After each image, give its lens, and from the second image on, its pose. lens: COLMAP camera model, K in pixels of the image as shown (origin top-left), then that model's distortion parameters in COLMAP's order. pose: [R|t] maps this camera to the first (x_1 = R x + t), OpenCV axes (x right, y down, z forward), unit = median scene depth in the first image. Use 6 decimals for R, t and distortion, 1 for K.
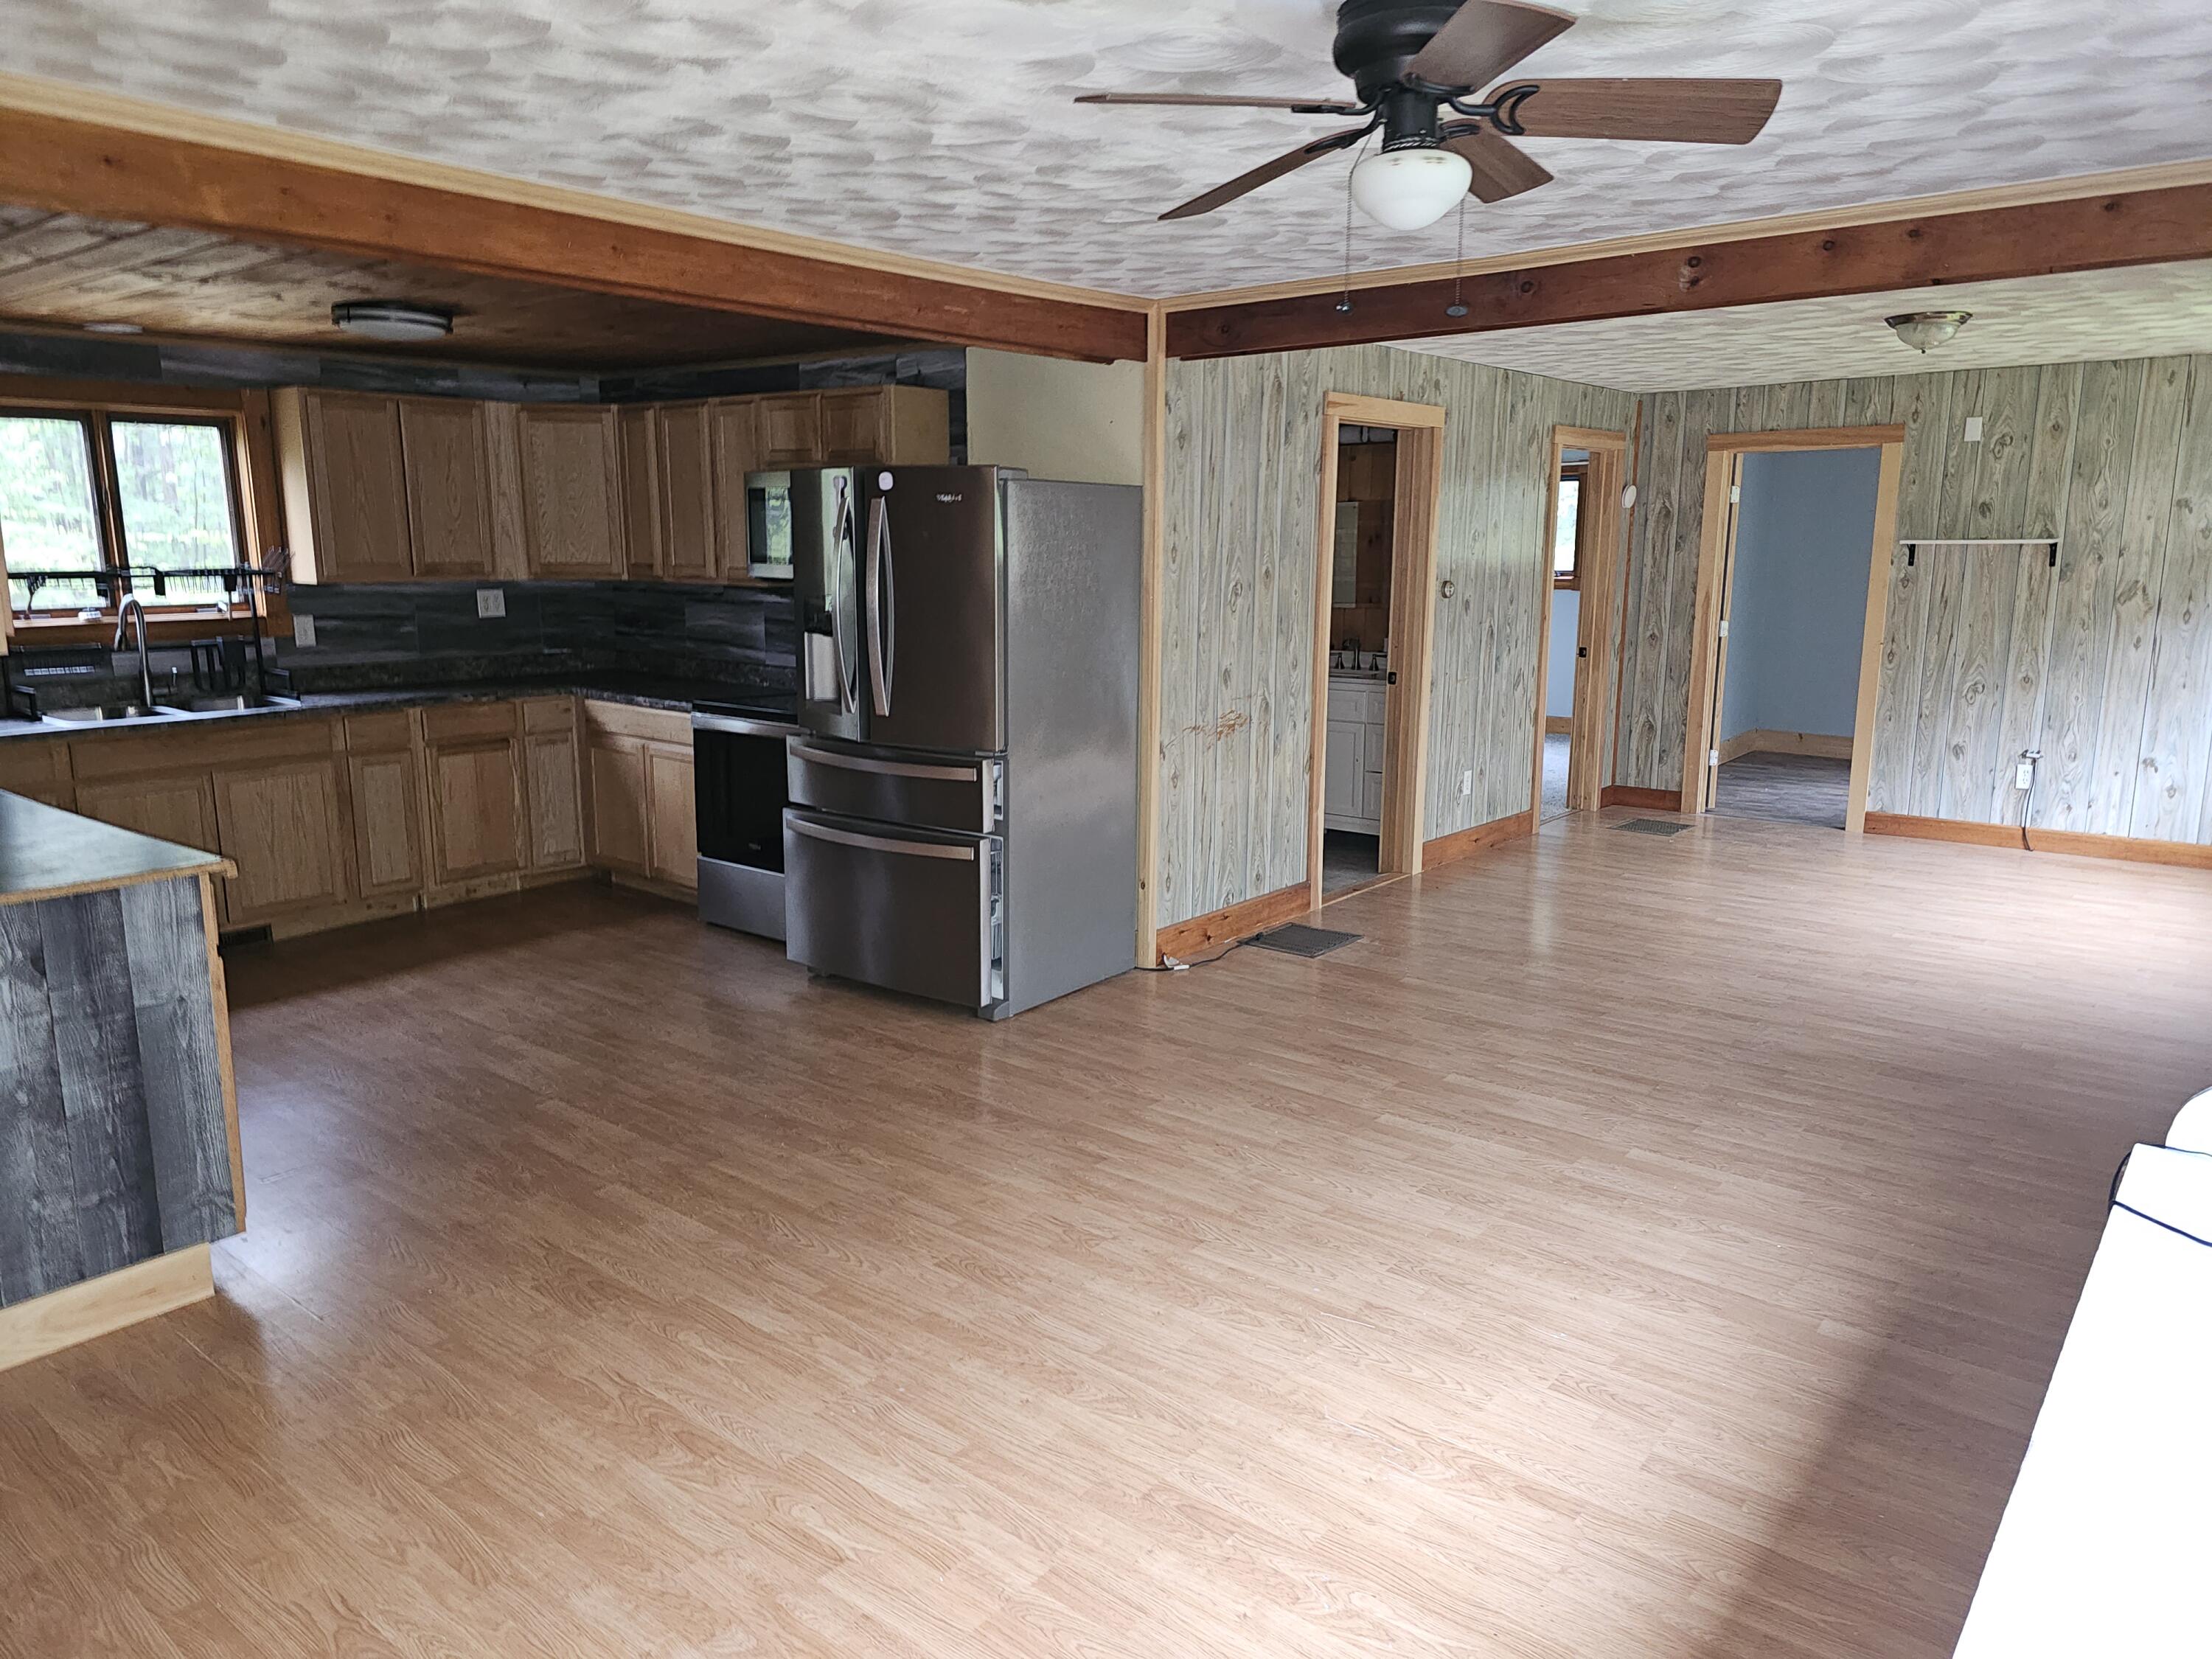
lens RADIAL K [[1488.9, 0, 1099.7], [0, 1488.9, 826.4], [0, 0, 1]] dist [0.041387, 0.001396]
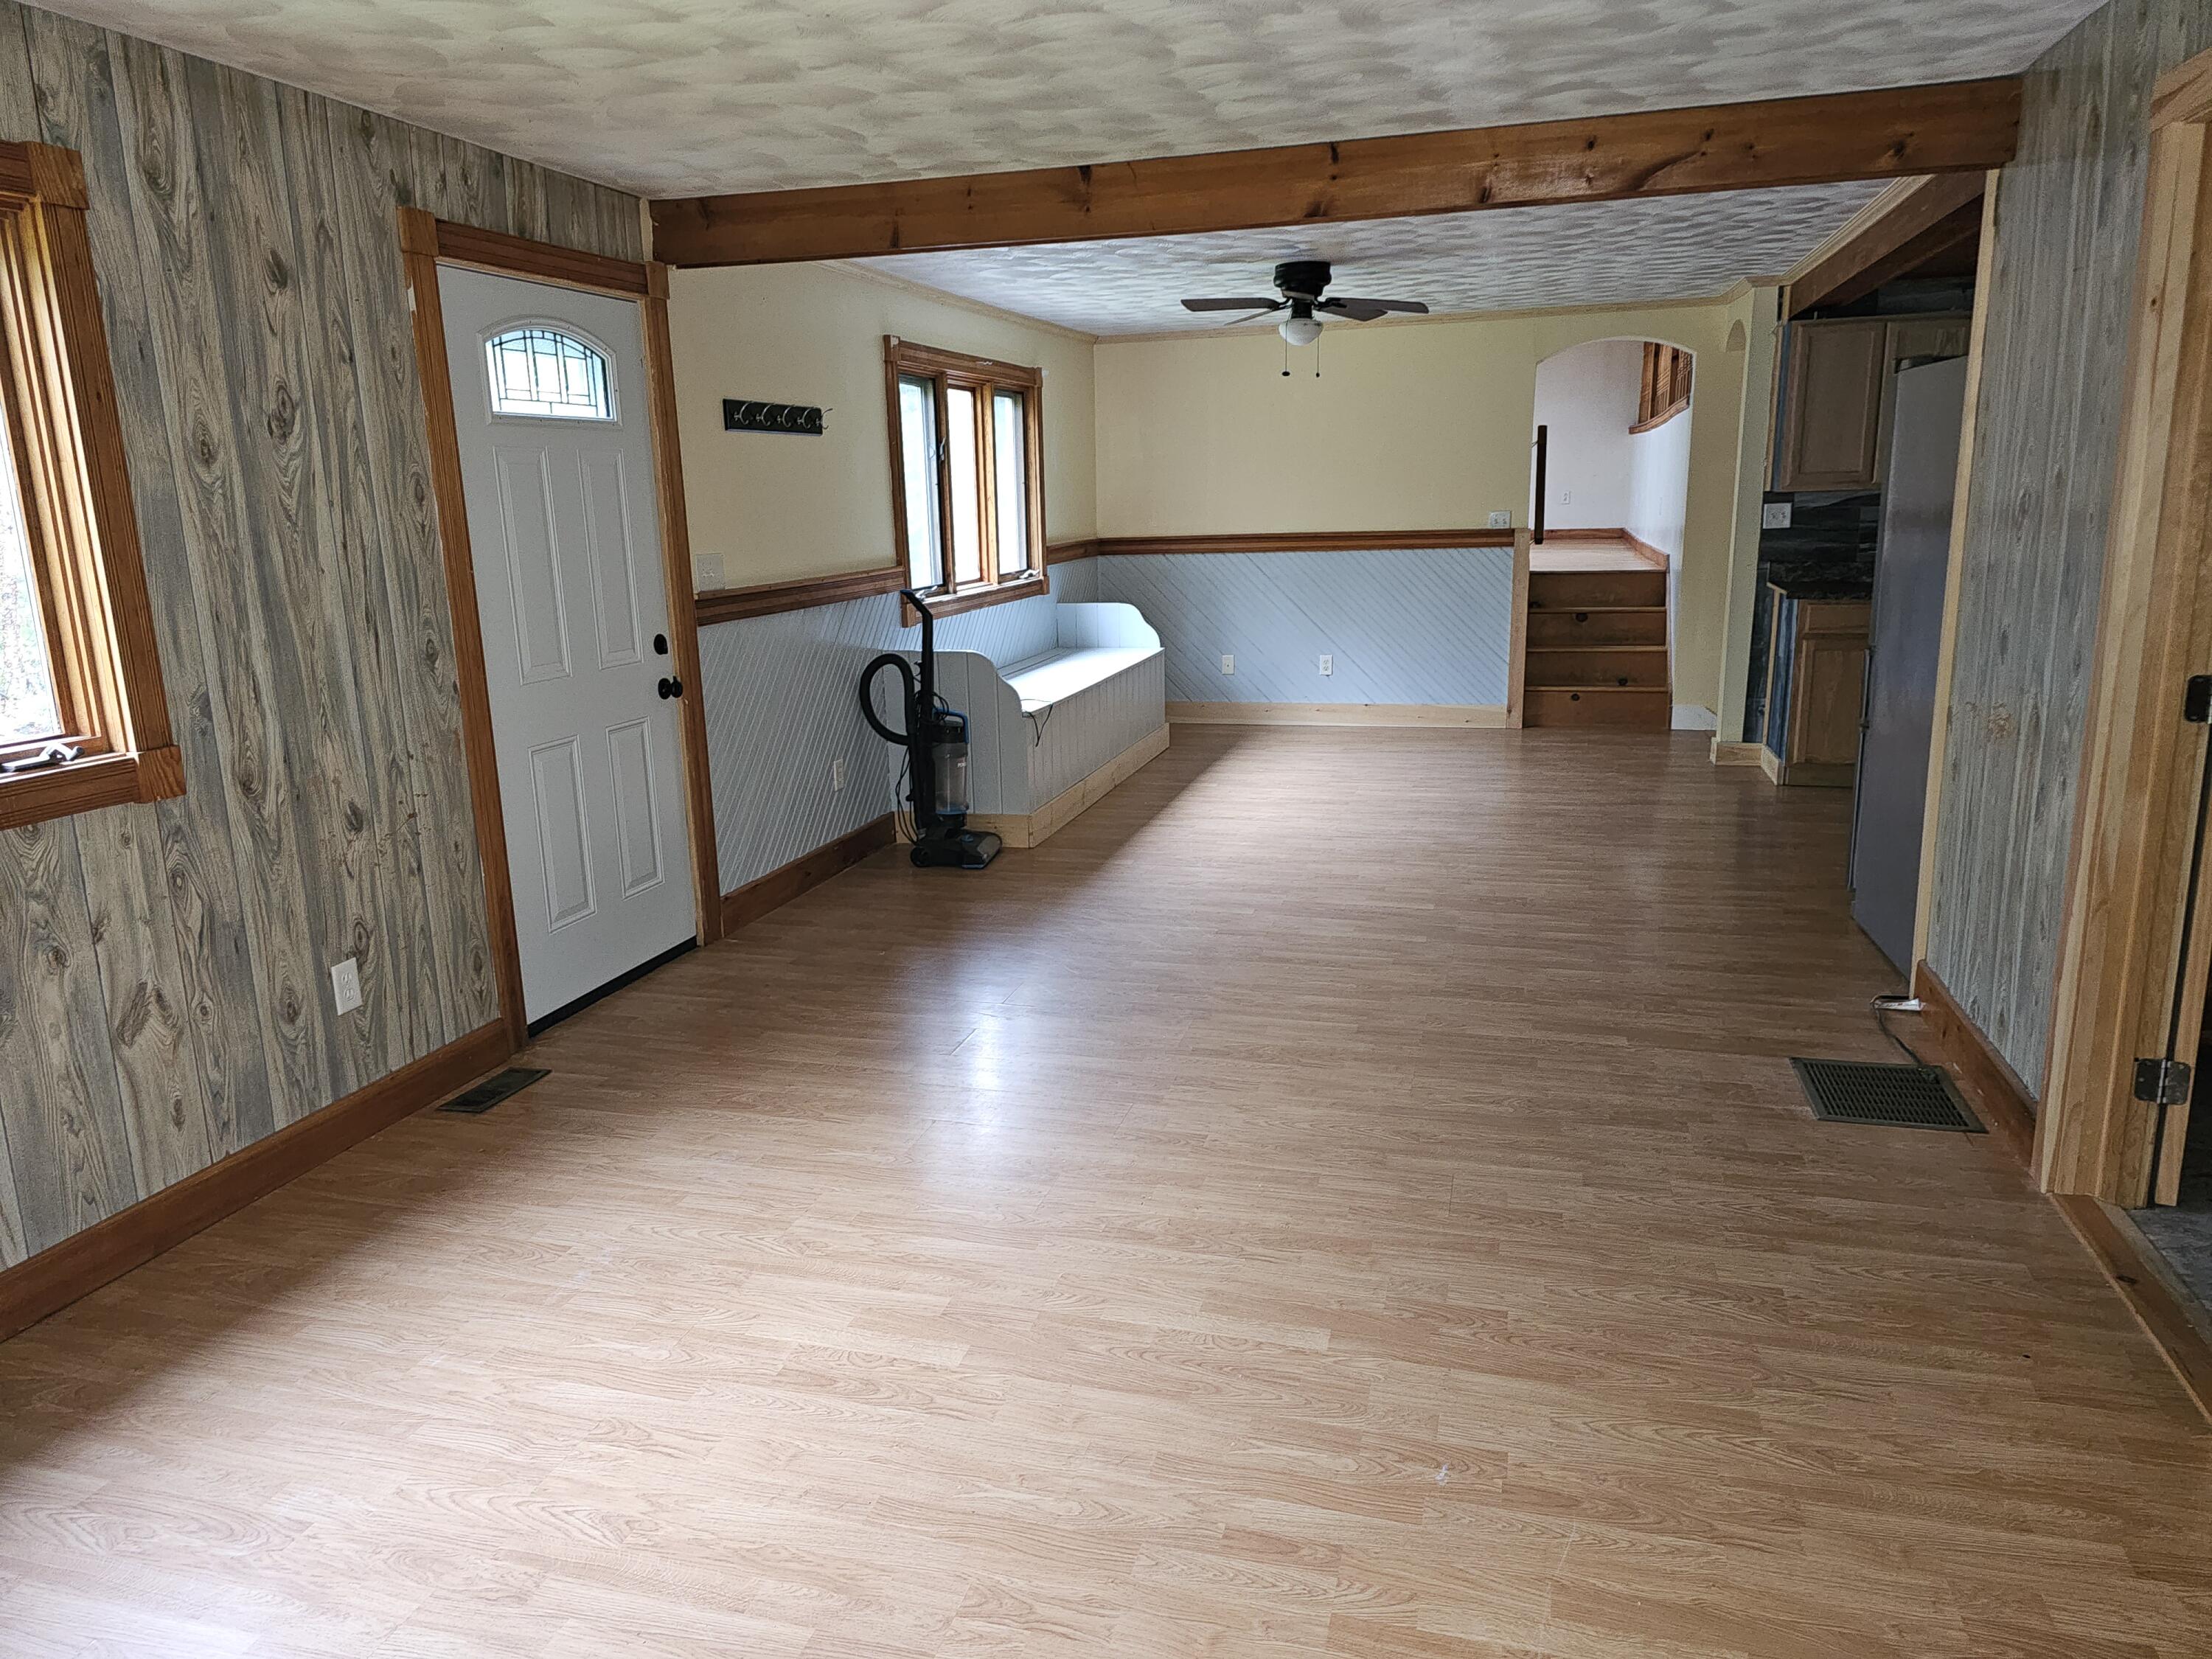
lens RADIAL K [[1488.9, 0, 1104.4], [0, 1488.9, 829.0], [0, 0, 1]] dist [0.041387, 0.001396]
pose [[-0.916404, 0.108675, -0.385219, 0.820991], [-0.052852, 0.921152, 0.385598, -0.305826], [0.396750, 0.373723, -0.838404, 1.699111]]
